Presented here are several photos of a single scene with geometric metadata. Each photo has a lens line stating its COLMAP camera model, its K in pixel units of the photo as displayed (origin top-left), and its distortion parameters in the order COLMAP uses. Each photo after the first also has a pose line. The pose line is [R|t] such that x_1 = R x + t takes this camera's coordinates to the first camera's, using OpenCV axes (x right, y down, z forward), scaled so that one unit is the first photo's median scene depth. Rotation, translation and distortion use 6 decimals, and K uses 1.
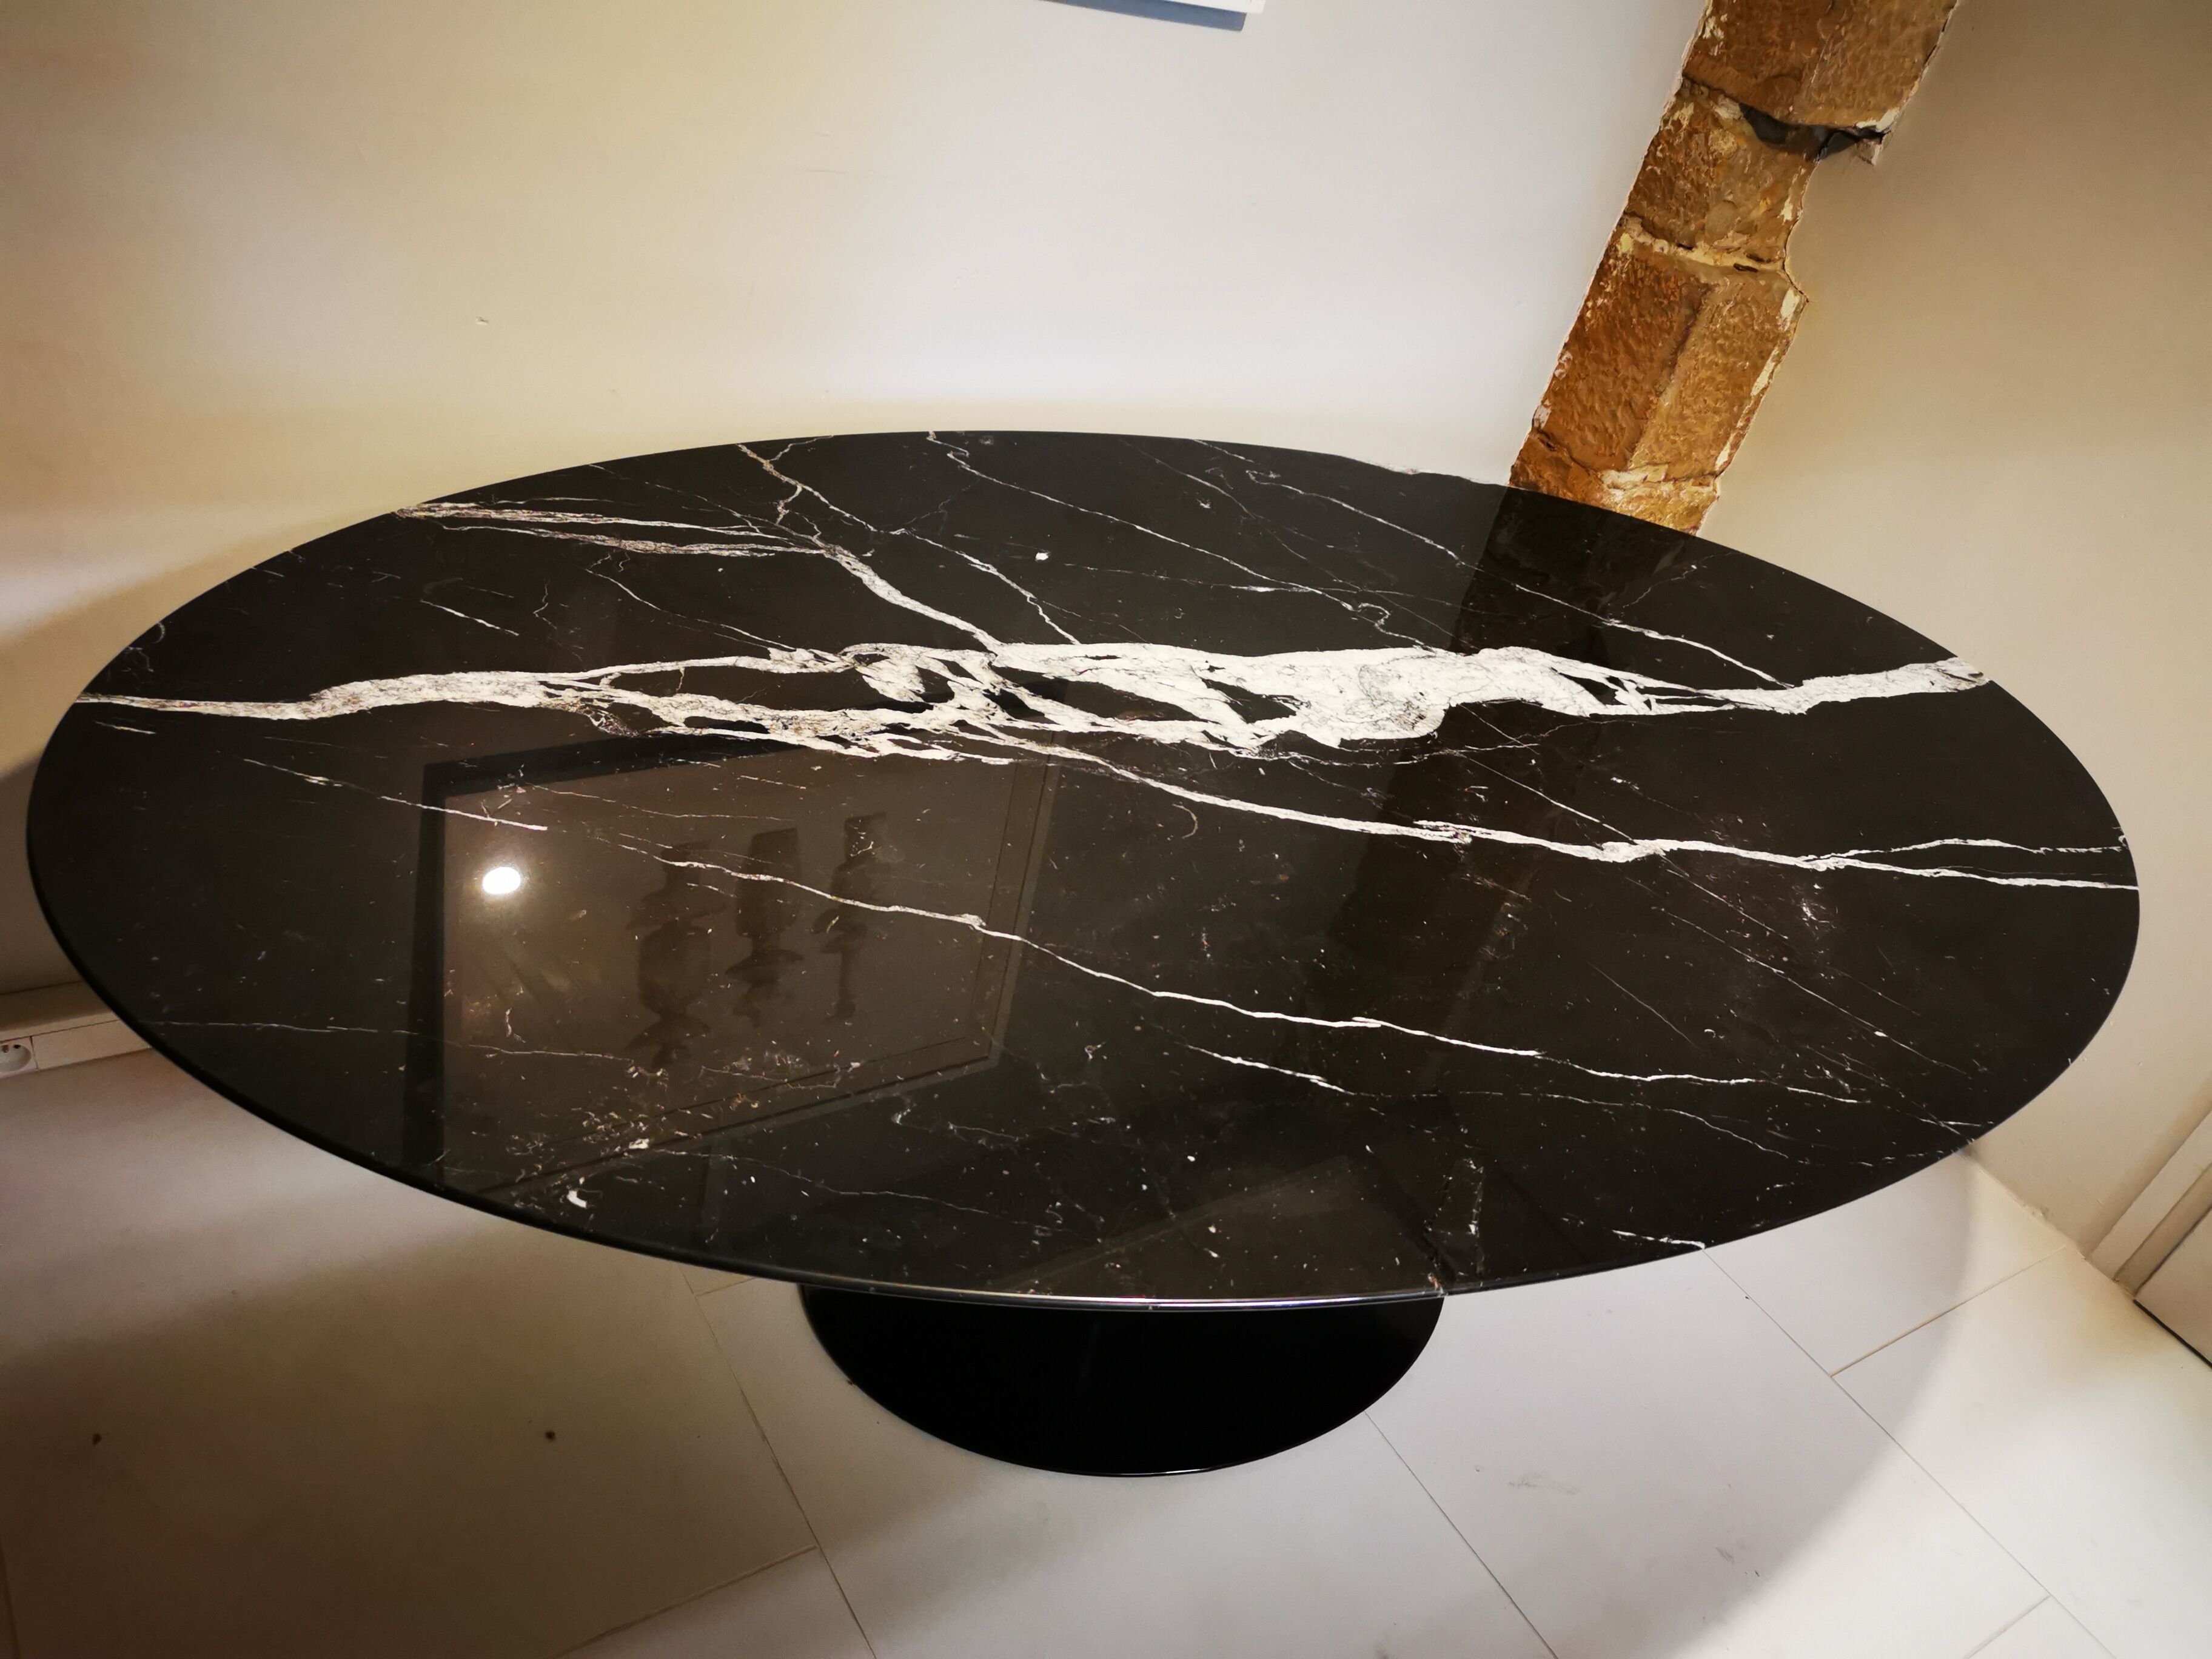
lens RADIAL K [[1725.7, 0, 1109.2], [0, 1725.7, 834.1], [0, 0, 1]] dist [0.049220, -0.051630]
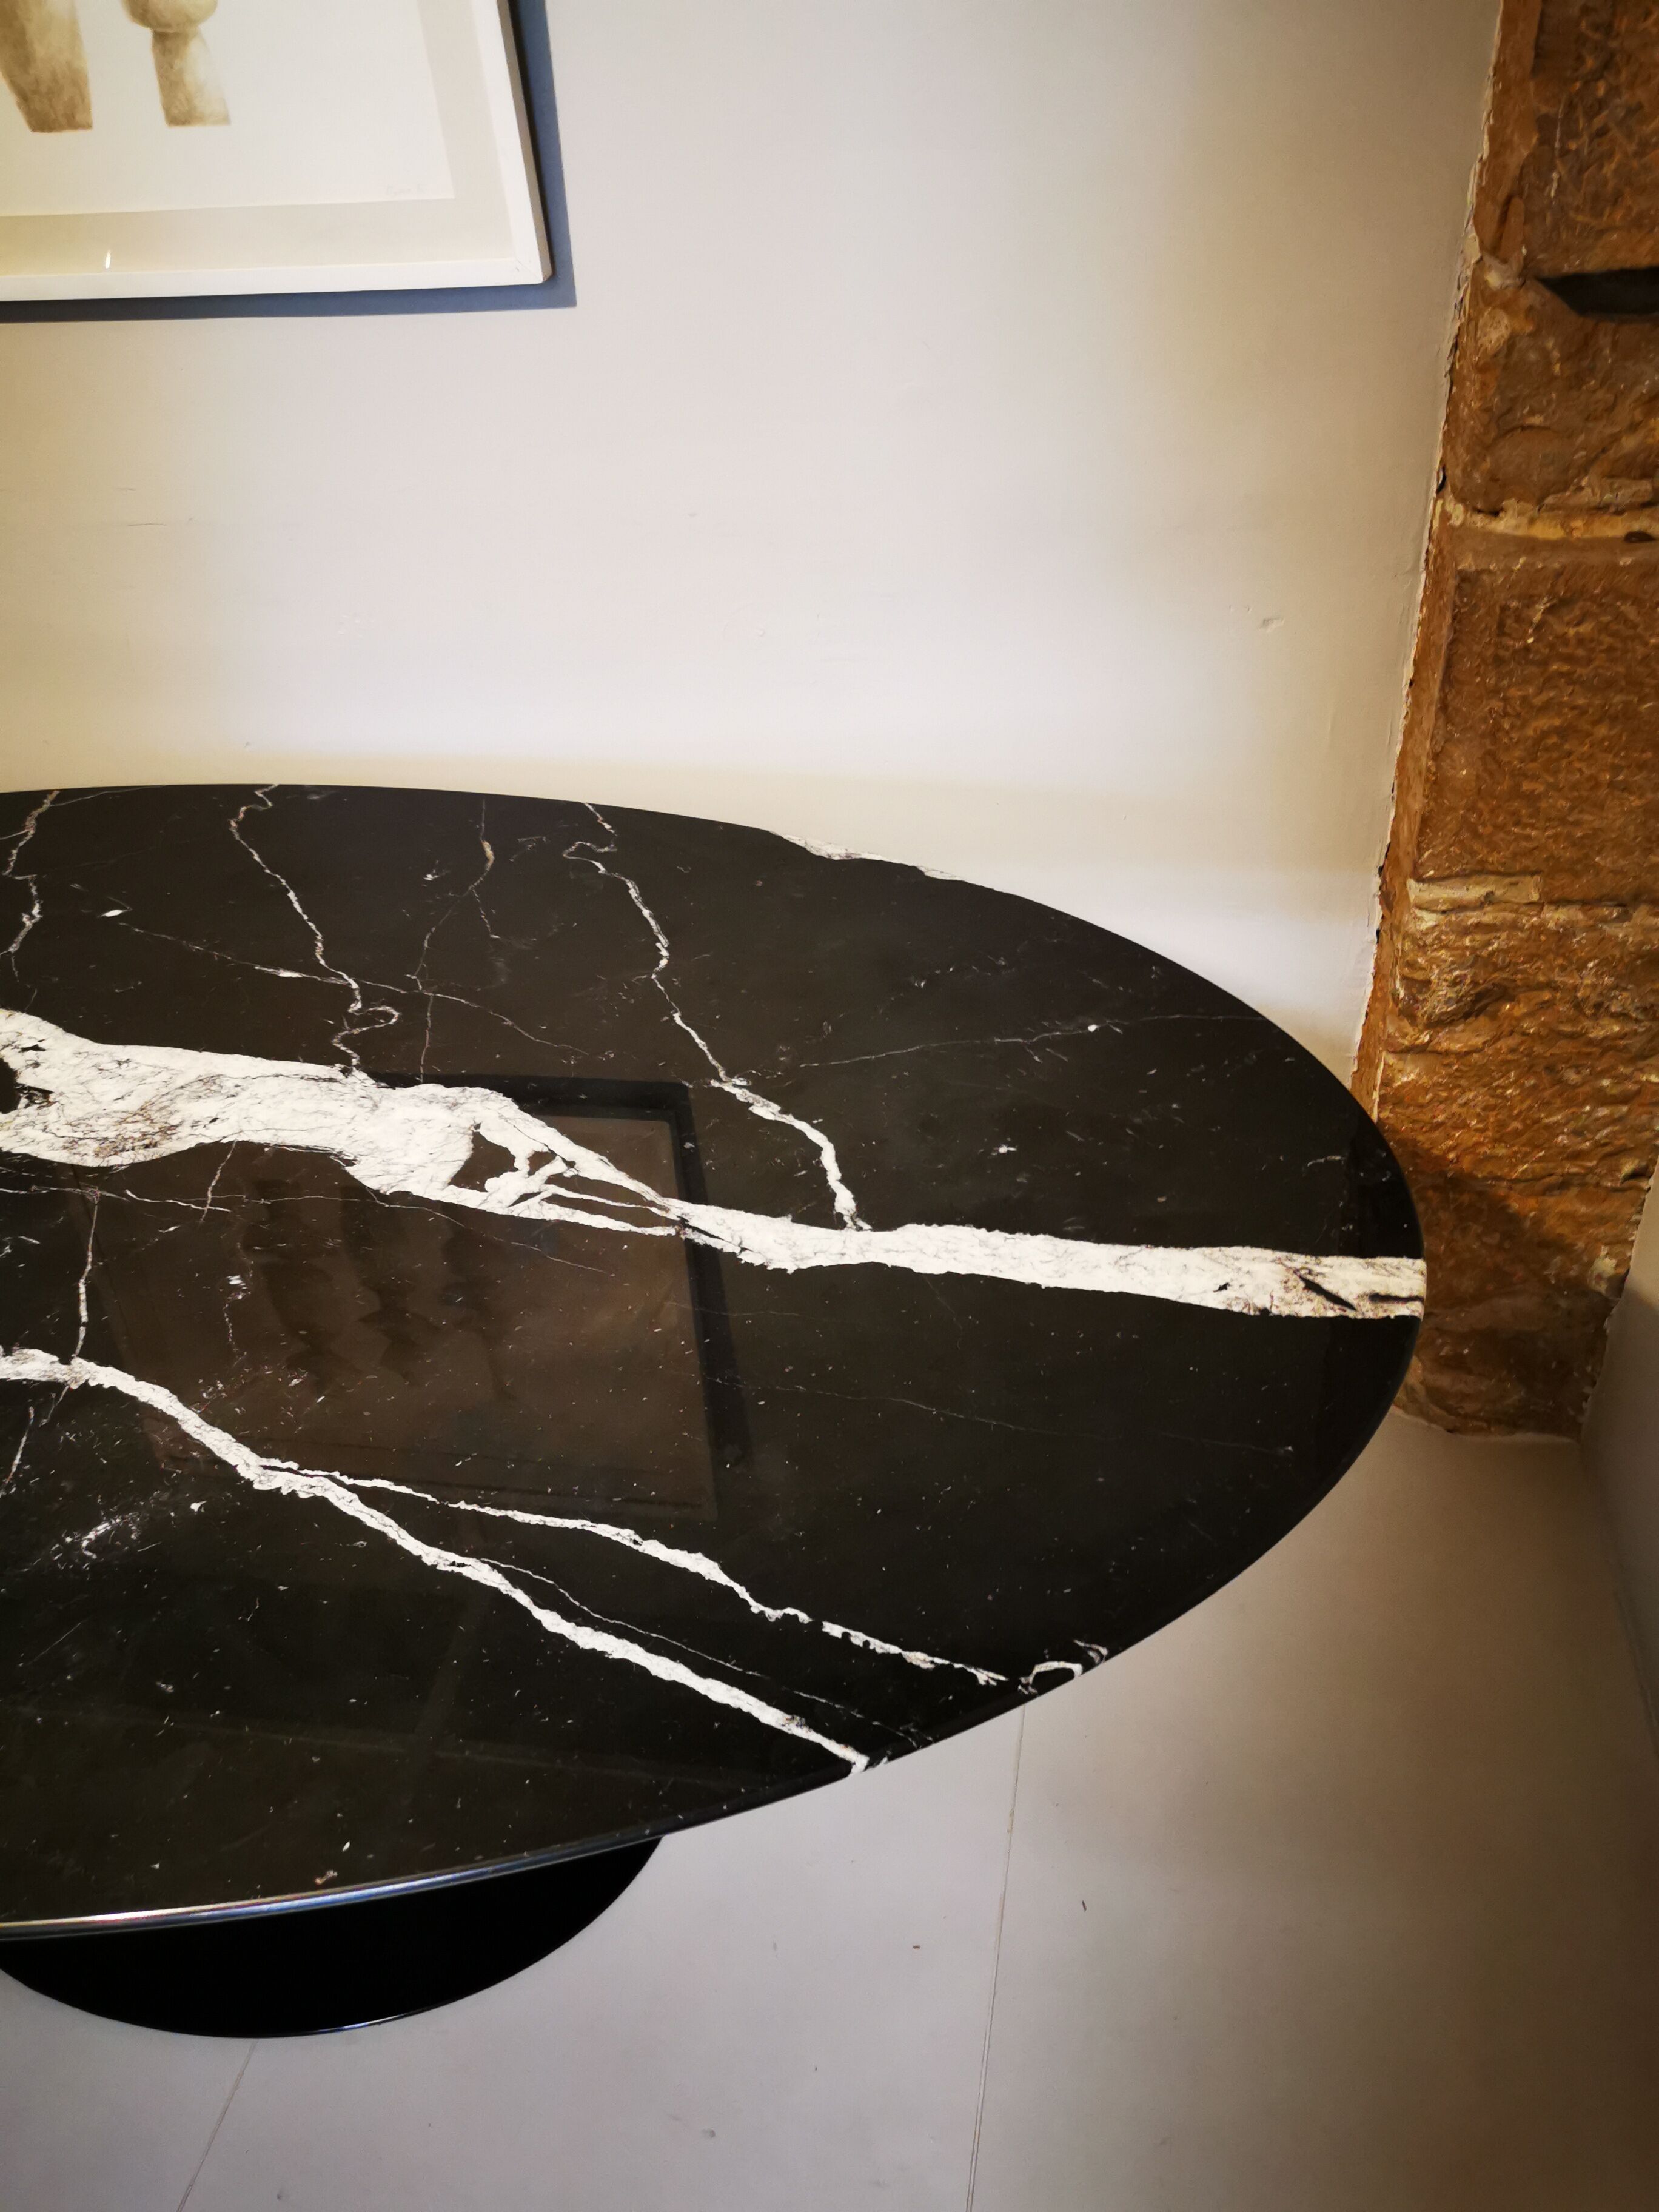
lens RADIAL K [[1725.7, 0, 826.6], [0, 1725.7, 1096.8], [0, 0, 1]] dist [0.049220, -0.051630]
pose [[0.679089, 0.140221, -0.720538, 0.960705], [-0.192773, 0.981200, 0.009263, -0.157878], [0.708291, 0.132610, 0.693353, 0.691137]]
